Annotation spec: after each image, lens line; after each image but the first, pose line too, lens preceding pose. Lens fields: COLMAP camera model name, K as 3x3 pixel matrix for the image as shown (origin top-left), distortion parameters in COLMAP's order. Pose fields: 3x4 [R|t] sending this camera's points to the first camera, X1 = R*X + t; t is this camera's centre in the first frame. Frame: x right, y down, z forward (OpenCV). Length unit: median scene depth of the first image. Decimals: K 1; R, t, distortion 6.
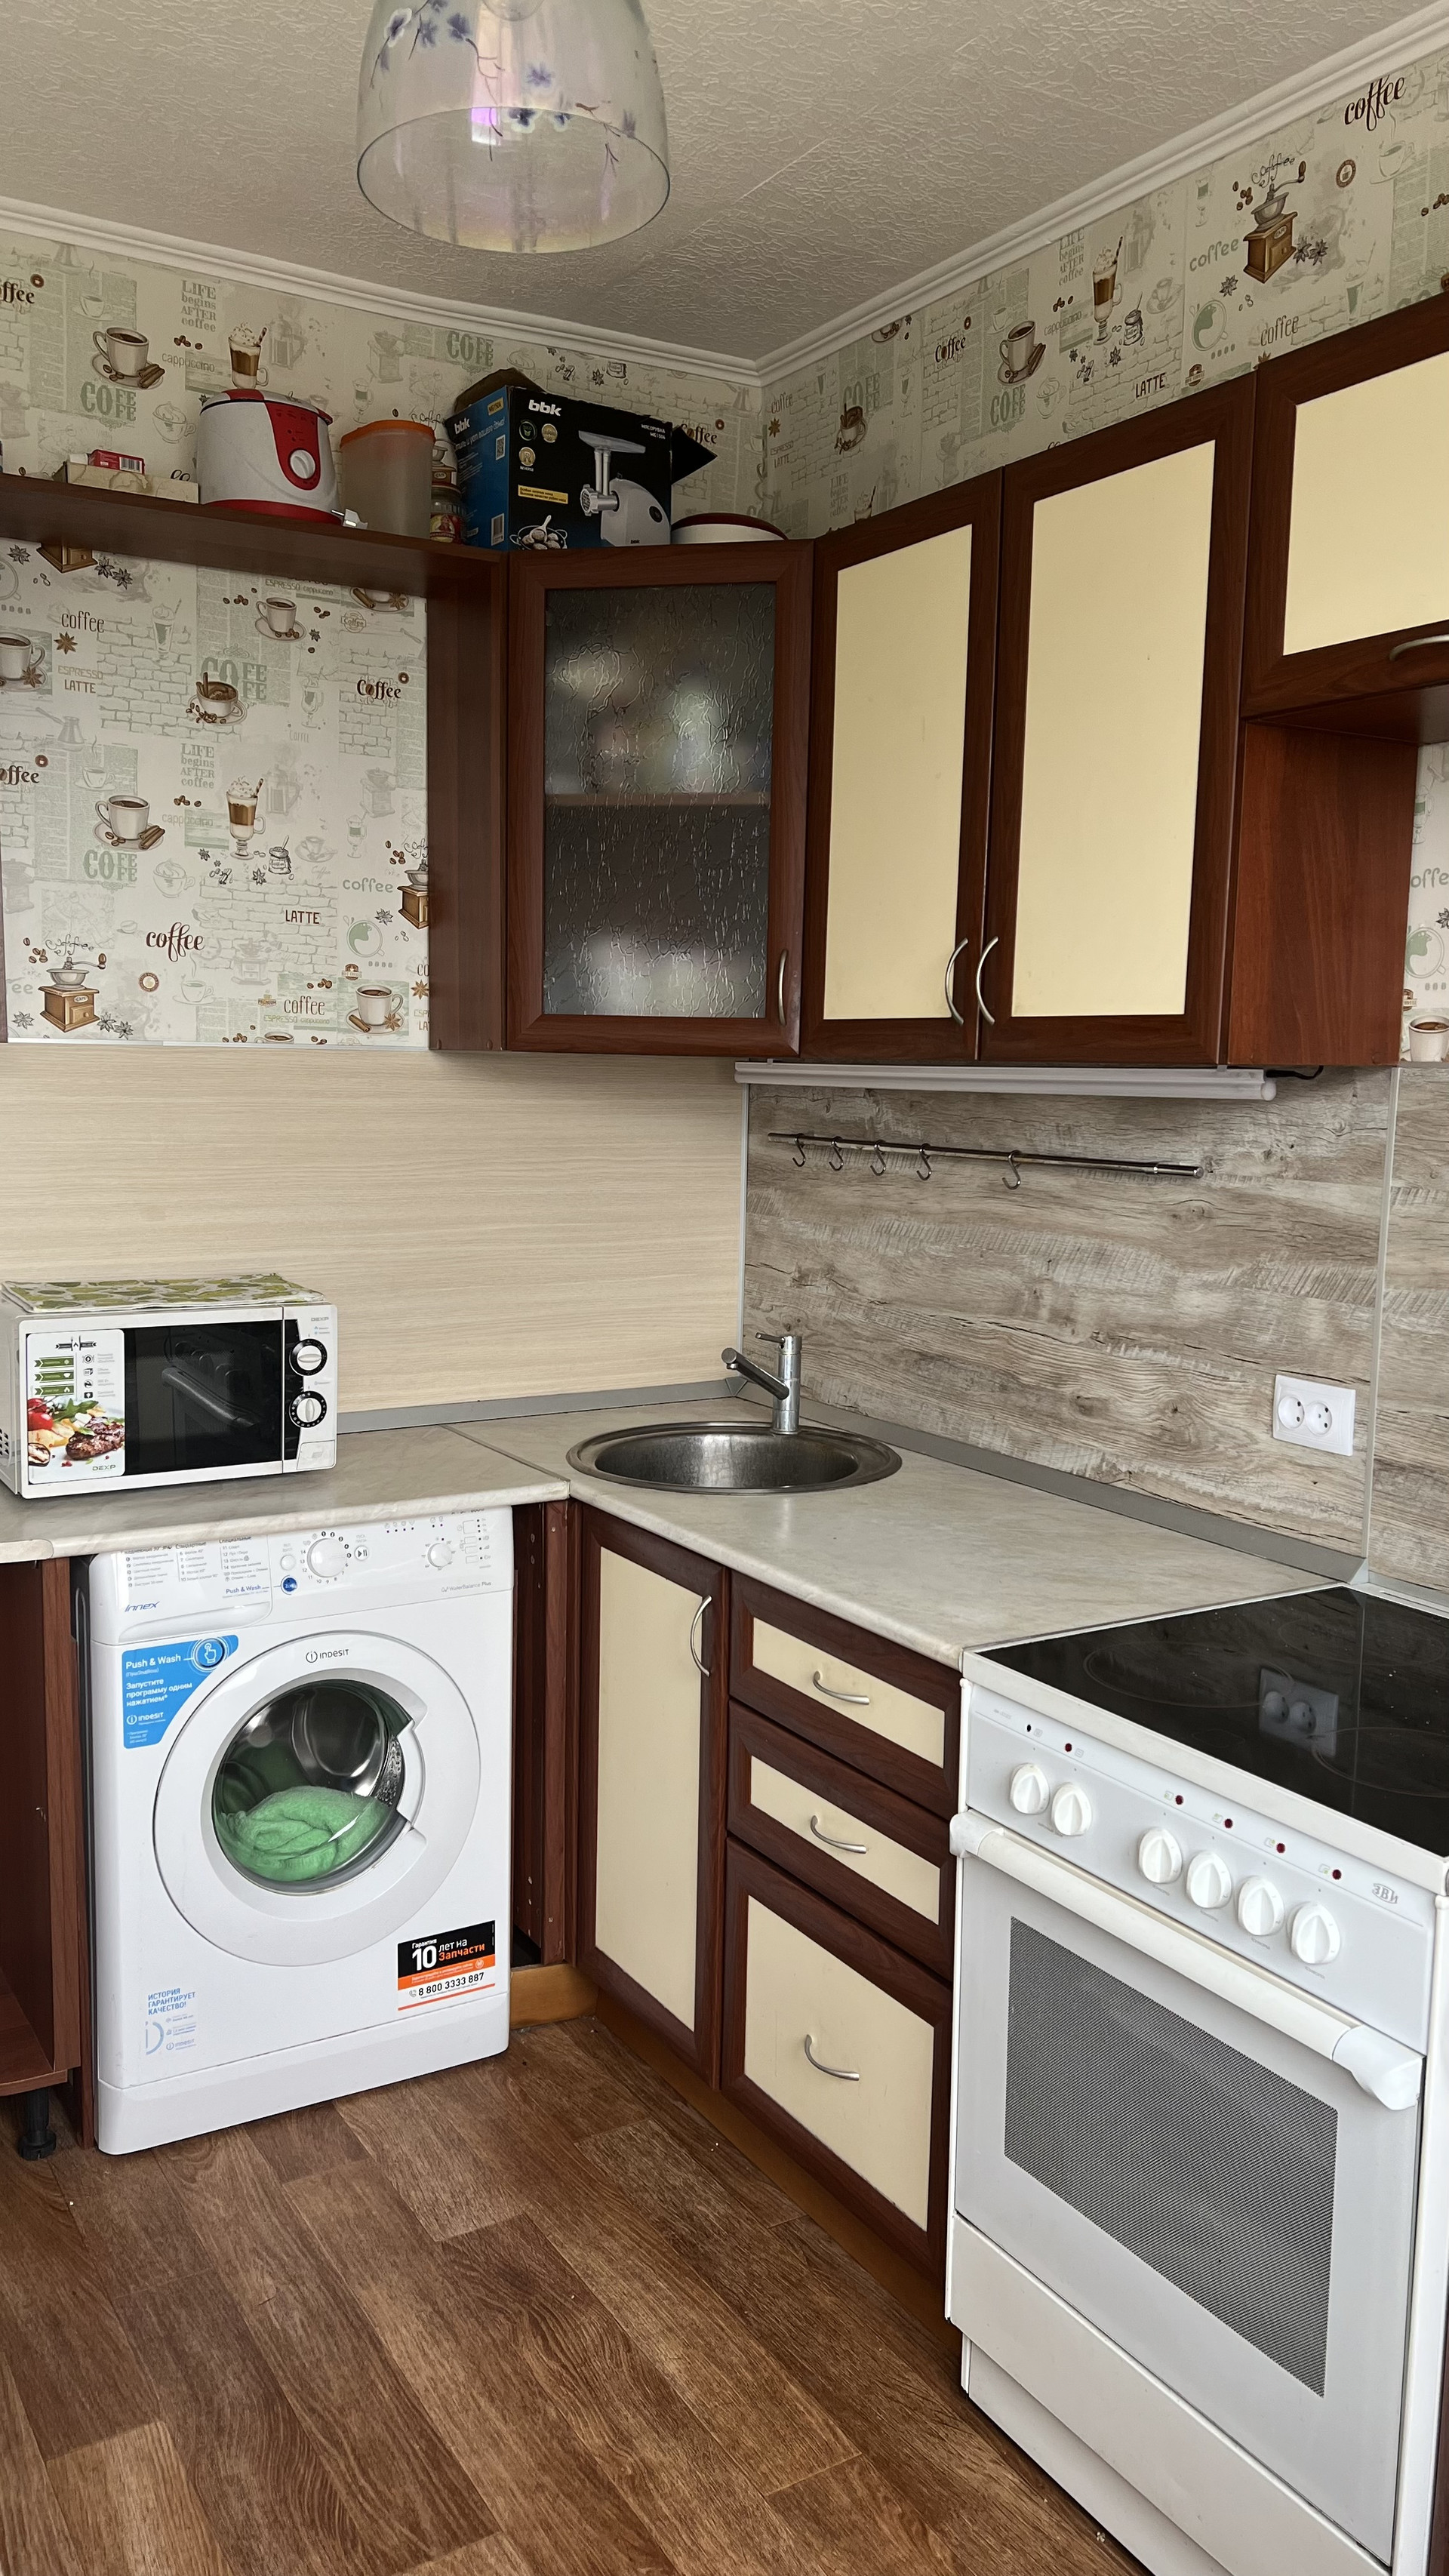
lens RADIAL K [[1863.8, 0, 724.5], [0, 1863.8, 1288.0], [0, 0, 1]] dist [0.081898, -0.103411]
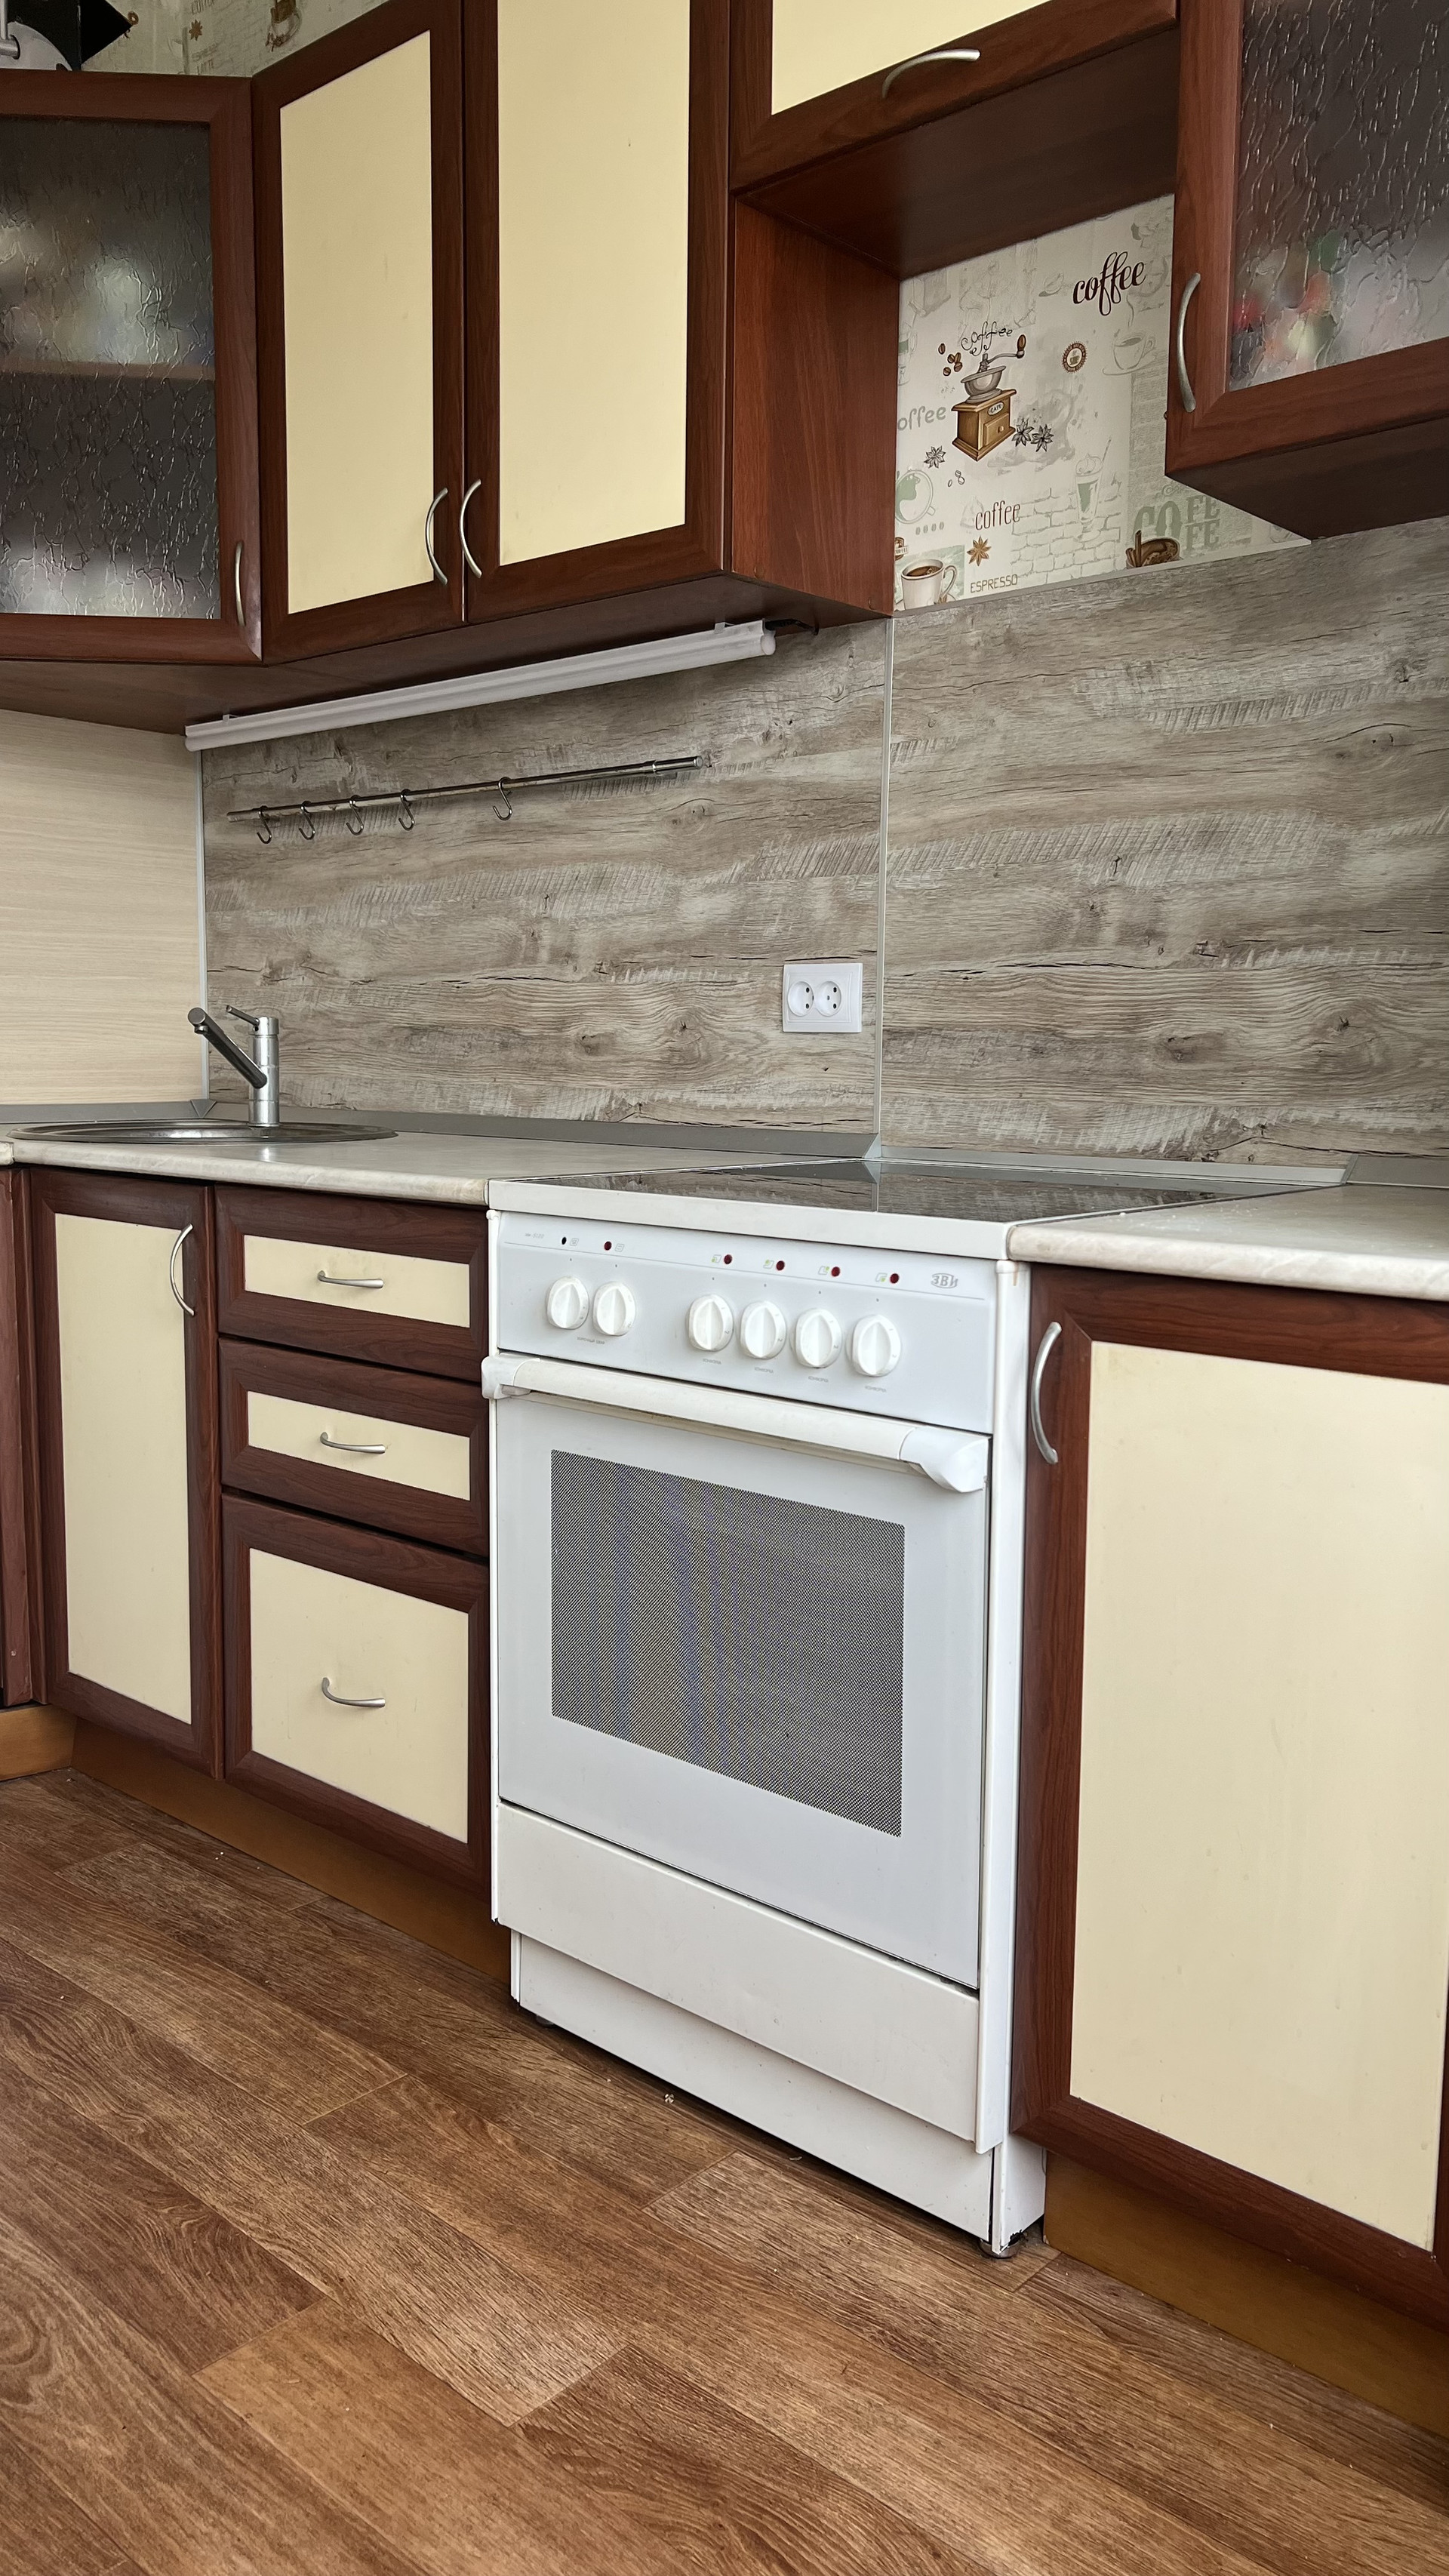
lens RADIAL K [[1877.4, 0, 735.7], [0, 1877.4, 1219.6], [0, 0, 1]] dist [0.110976, -0.173861]
pose [[0.958057, -0.045024, 0.283020, -0.014531], [0.041617, 0.998971, 0.018040, 0.160930], [-0.283540, -0.005504, 0.958944, 0.063764]]
